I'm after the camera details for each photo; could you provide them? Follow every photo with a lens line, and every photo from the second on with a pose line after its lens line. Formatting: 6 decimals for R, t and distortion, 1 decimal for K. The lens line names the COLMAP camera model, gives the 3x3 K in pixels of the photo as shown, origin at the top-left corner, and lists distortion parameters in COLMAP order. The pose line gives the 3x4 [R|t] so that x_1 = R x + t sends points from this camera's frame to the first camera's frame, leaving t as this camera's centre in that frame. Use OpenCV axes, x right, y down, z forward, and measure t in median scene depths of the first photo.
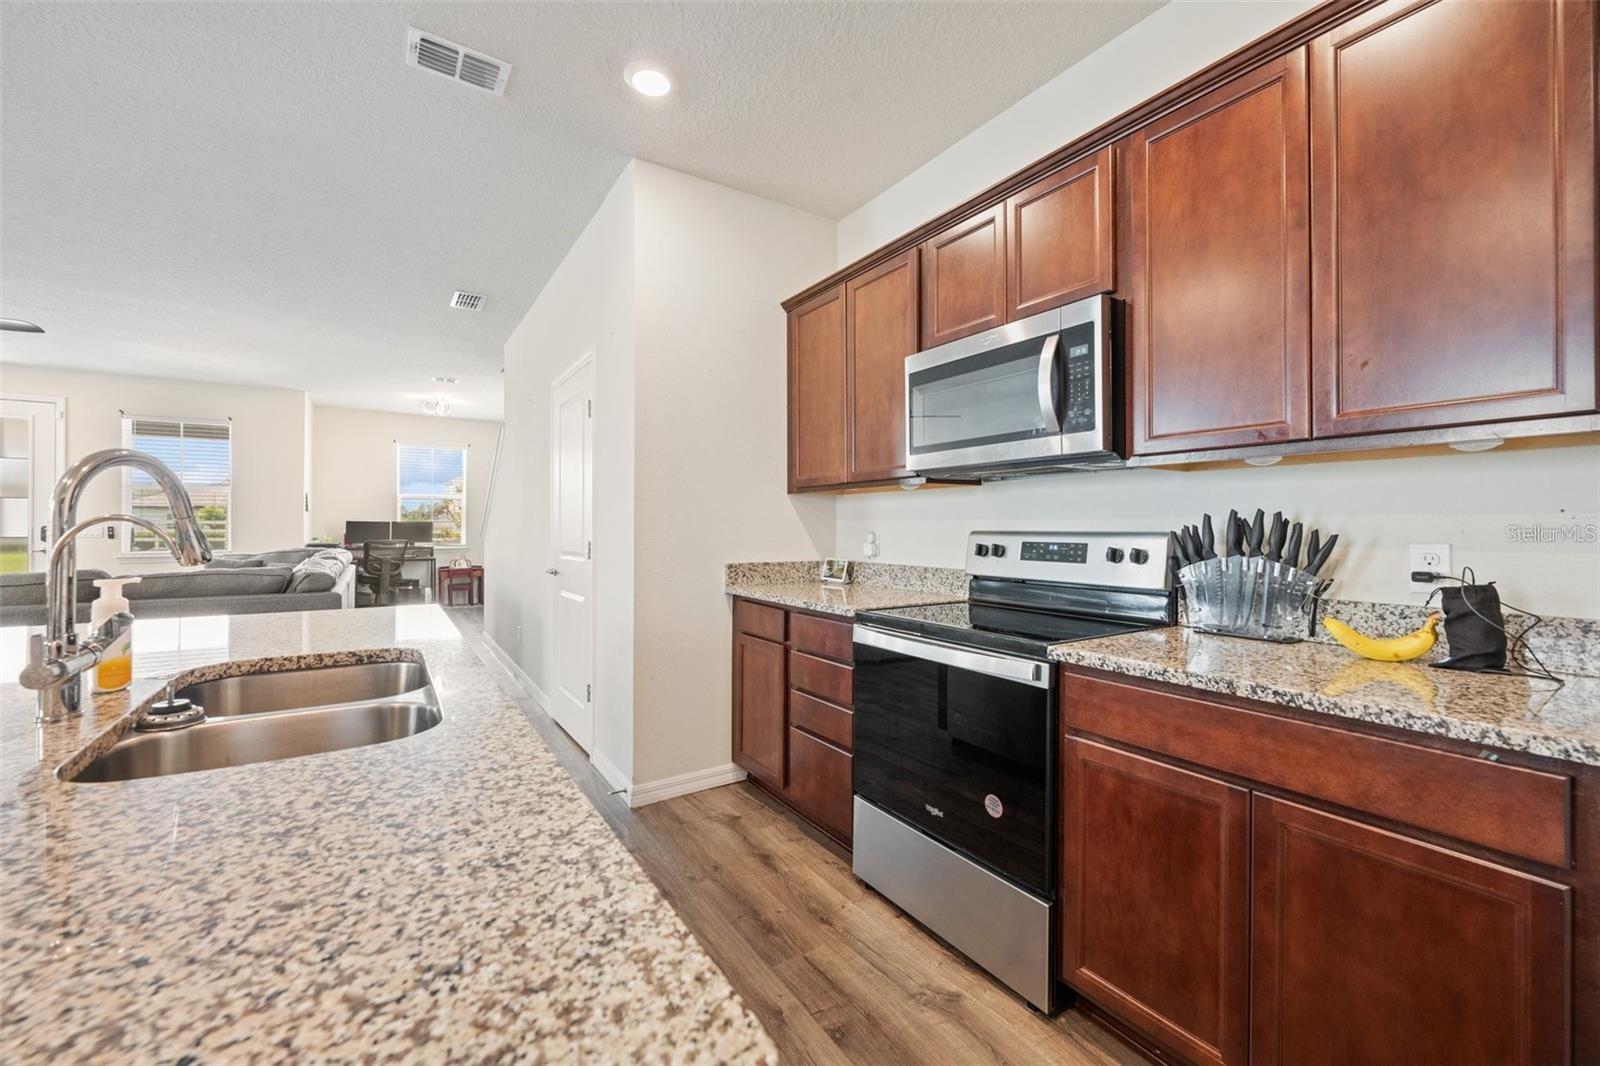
lens RADIAL K [[641.8, 0, 796.5], [0, 641.8, 526.3], [0, 0, 1]] dist [-0.001059, 0.000846]
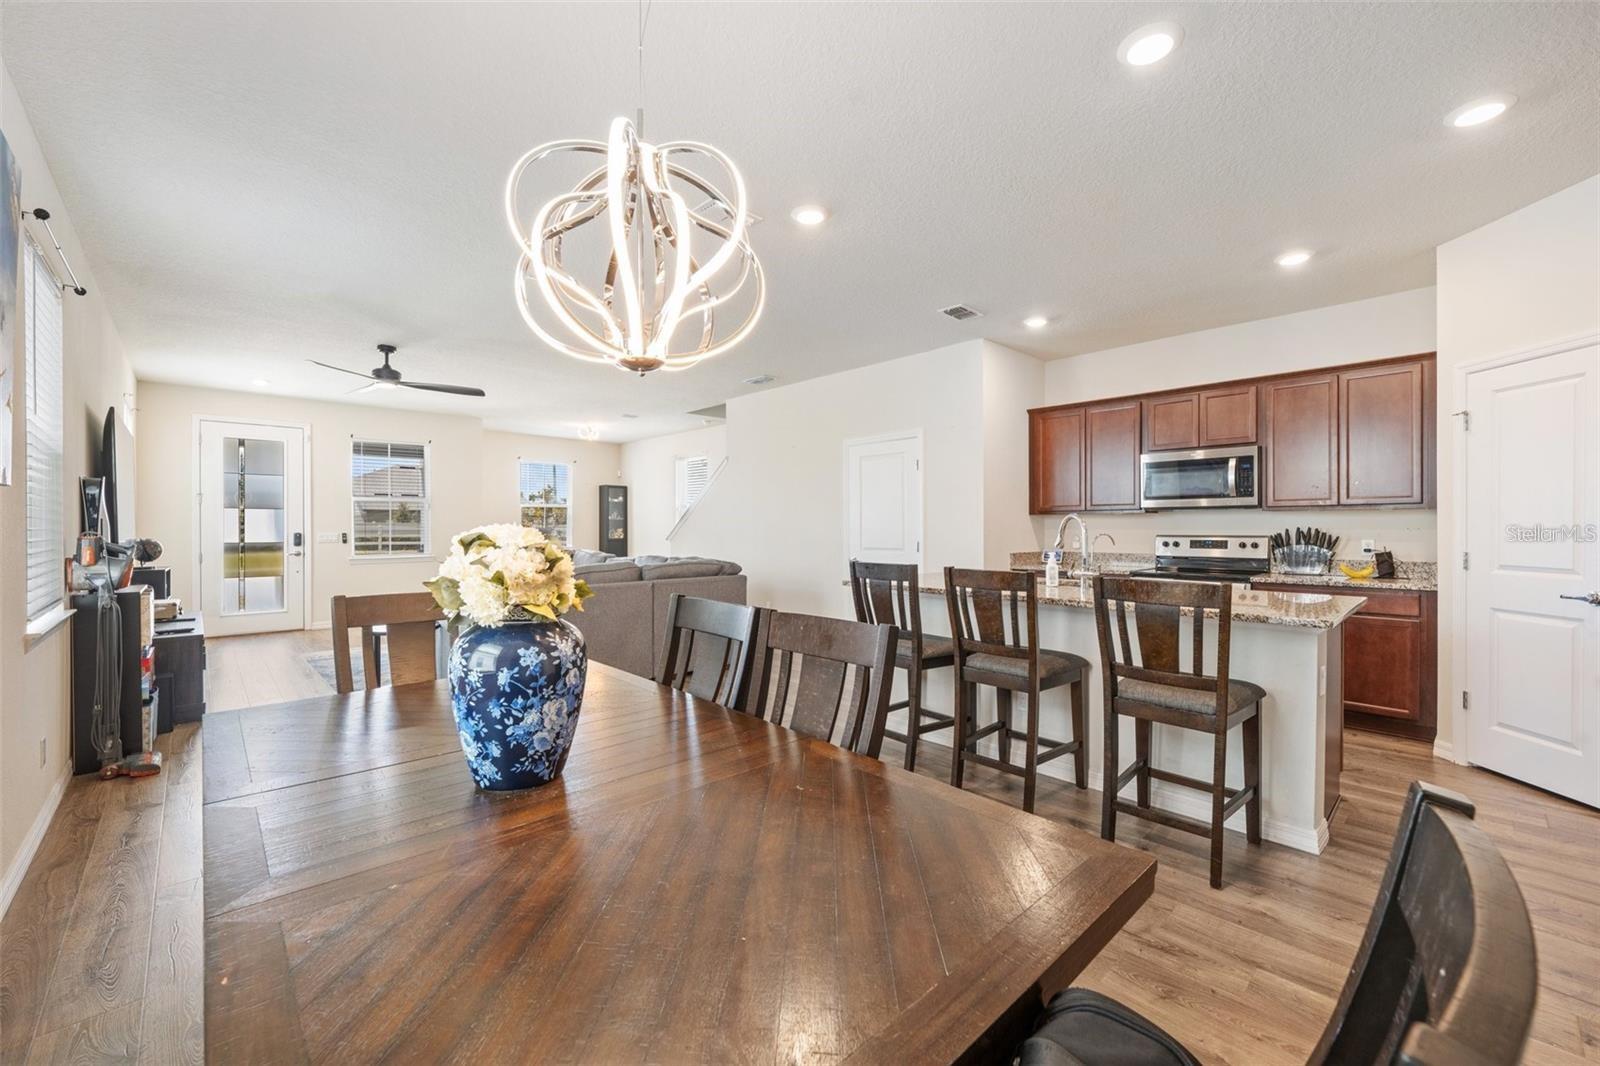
lens RADIAL K [[641.8, 0, 795.5], [0, 641.8, 532.3], [0, 0, 1]] dist [-0.001059, 0.000846]
pose [[0.983870, -0.003715, 0.178847, -1.751682], [0.002448, 0.999970, 0.007304, -0.027754], [-0.178869, -0.006748, 0.983850, -1.178489]]
